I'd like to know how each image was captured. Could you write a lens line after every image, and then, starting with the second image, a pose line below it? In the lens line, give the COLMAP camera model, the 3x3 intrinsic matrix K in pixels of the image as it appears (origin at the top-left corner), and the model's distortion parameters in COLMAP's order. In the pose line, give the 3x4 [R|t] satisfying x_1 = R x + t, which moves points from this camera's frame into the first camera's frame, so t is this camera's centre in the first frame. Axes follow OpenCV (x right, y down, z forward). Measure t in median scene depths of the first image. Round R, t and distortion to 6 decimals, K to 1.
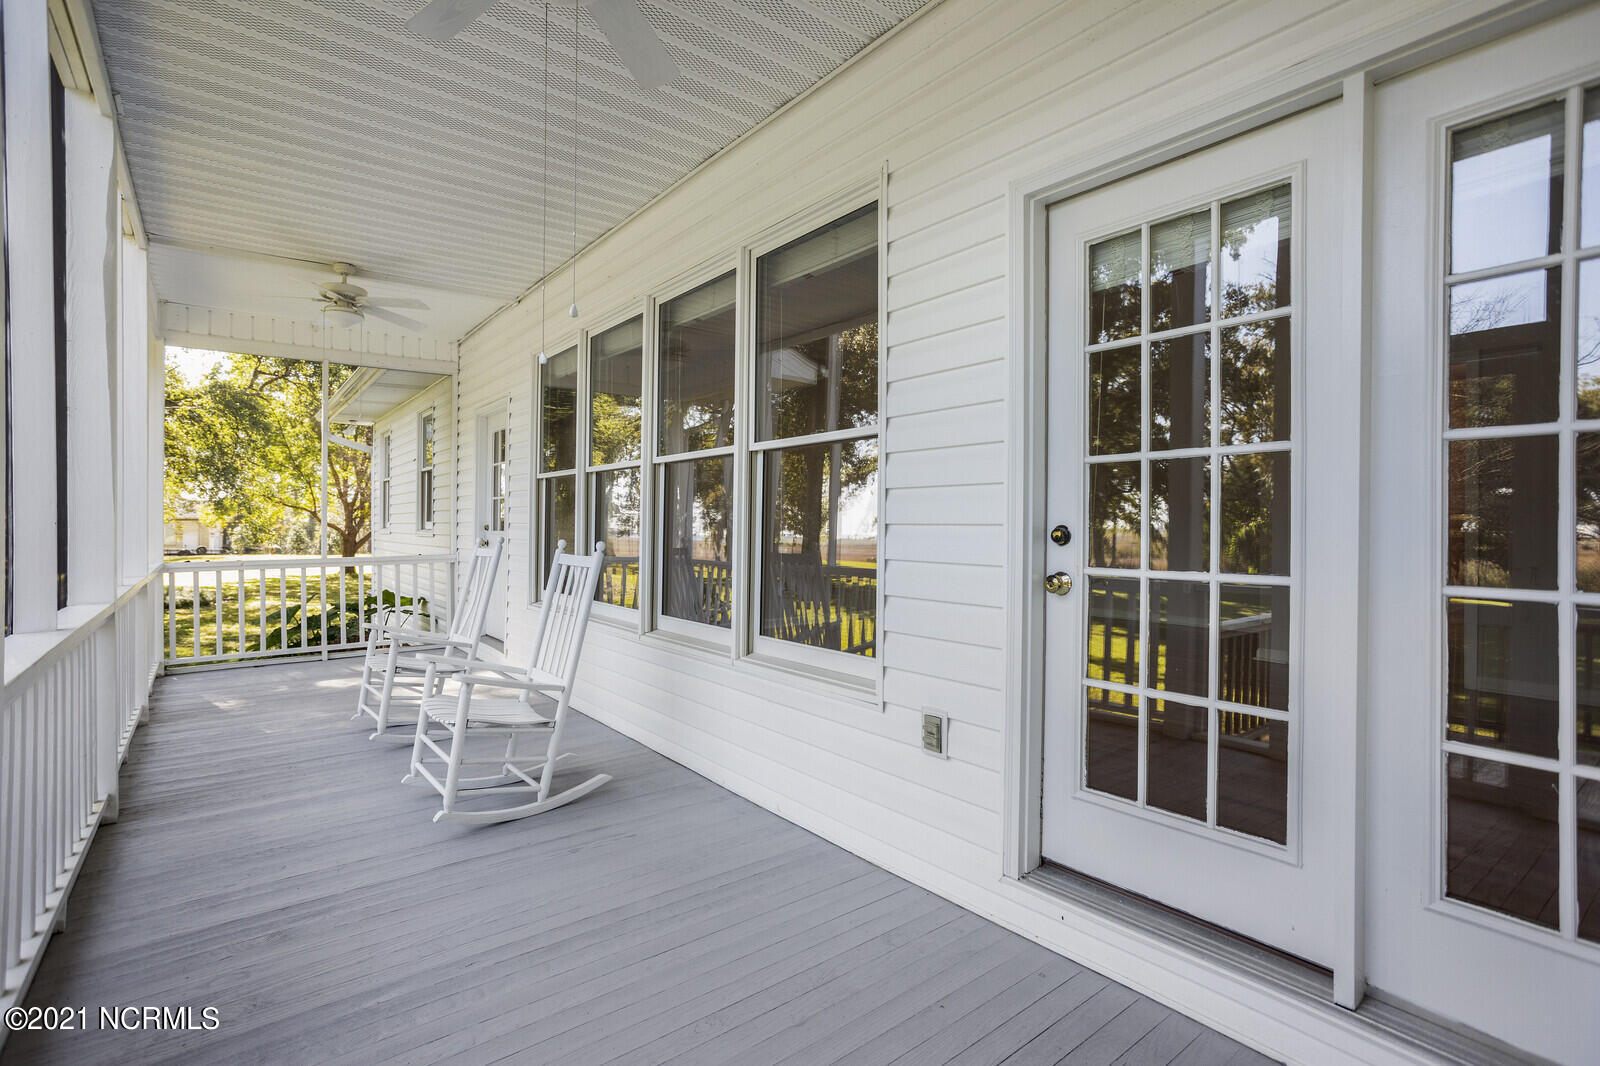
lens RADIAL K [[755.3, 0, 802.7], [0, 755.3, 525.3], [0, 0, 1]] dist [-0.004836, -0.000549]
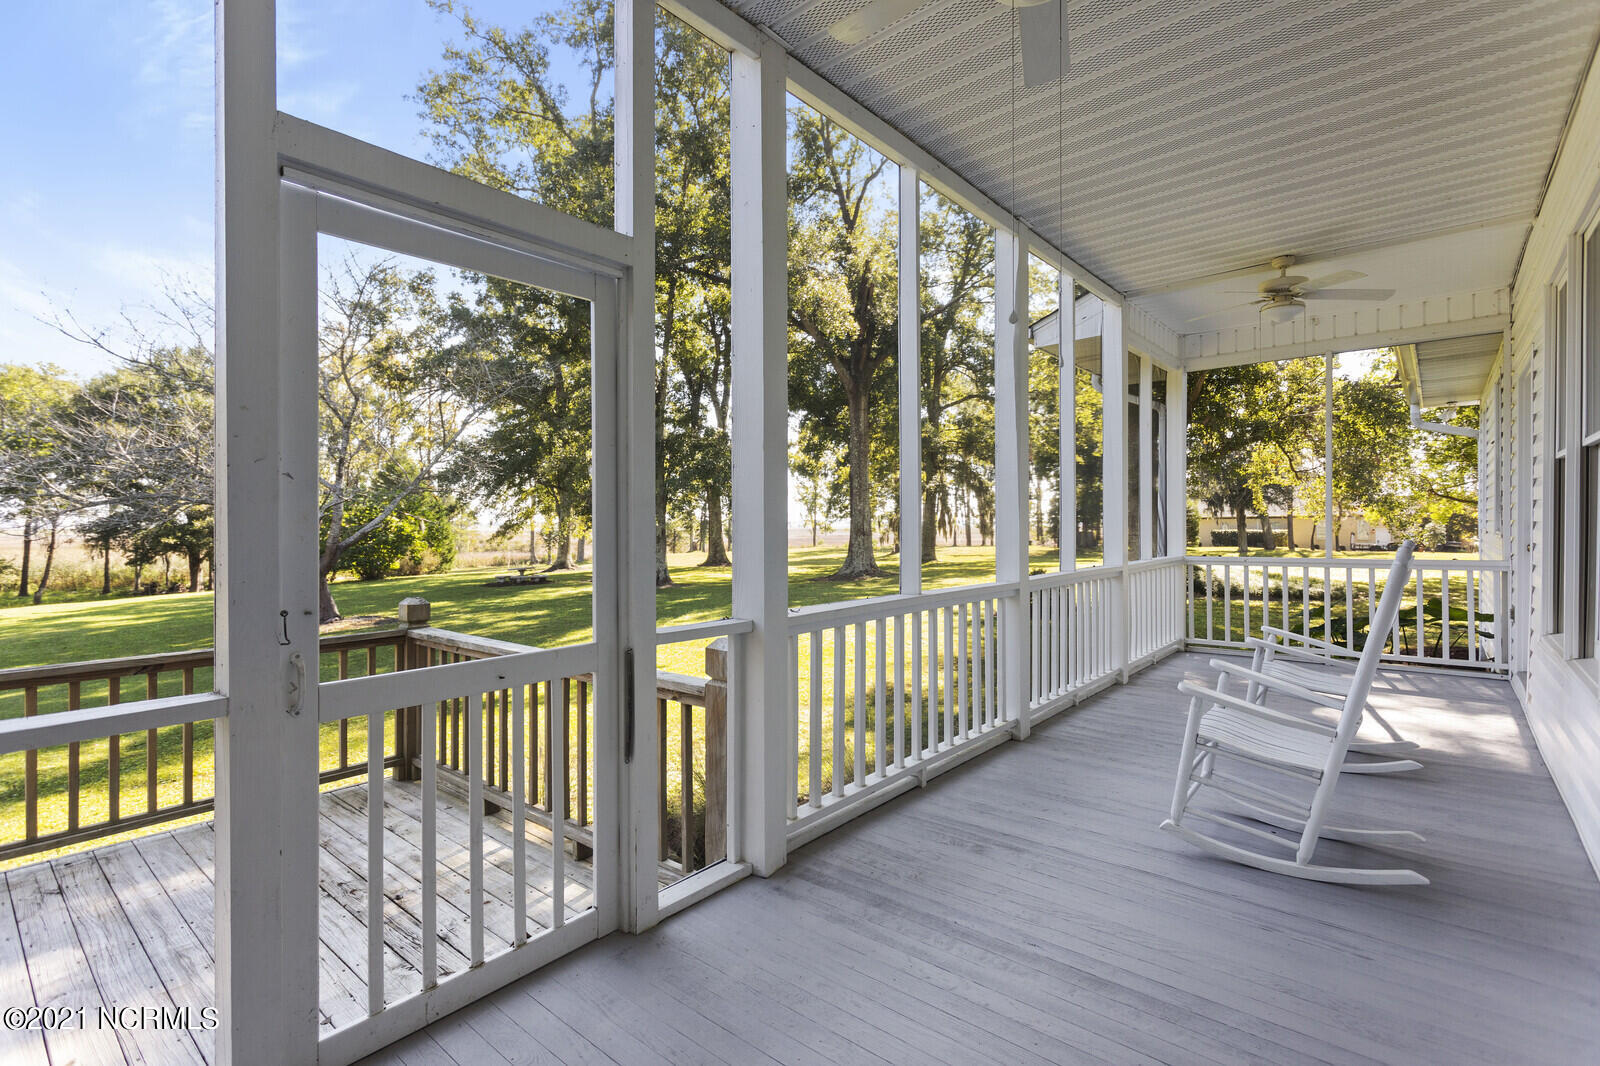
lens RADIAL K [[755.3, 0, 802.7], [0, 755.3, 525.3], [0, 0, 1]] dist [-0.004836, -0.000549]
pose [[0.209656, 0.002701, -0.977771, 0.319953], [0.001549, 0.999994, 0.003094, -0.005978], [0.977774, -0.002163, 0.209651, 0.281991]]
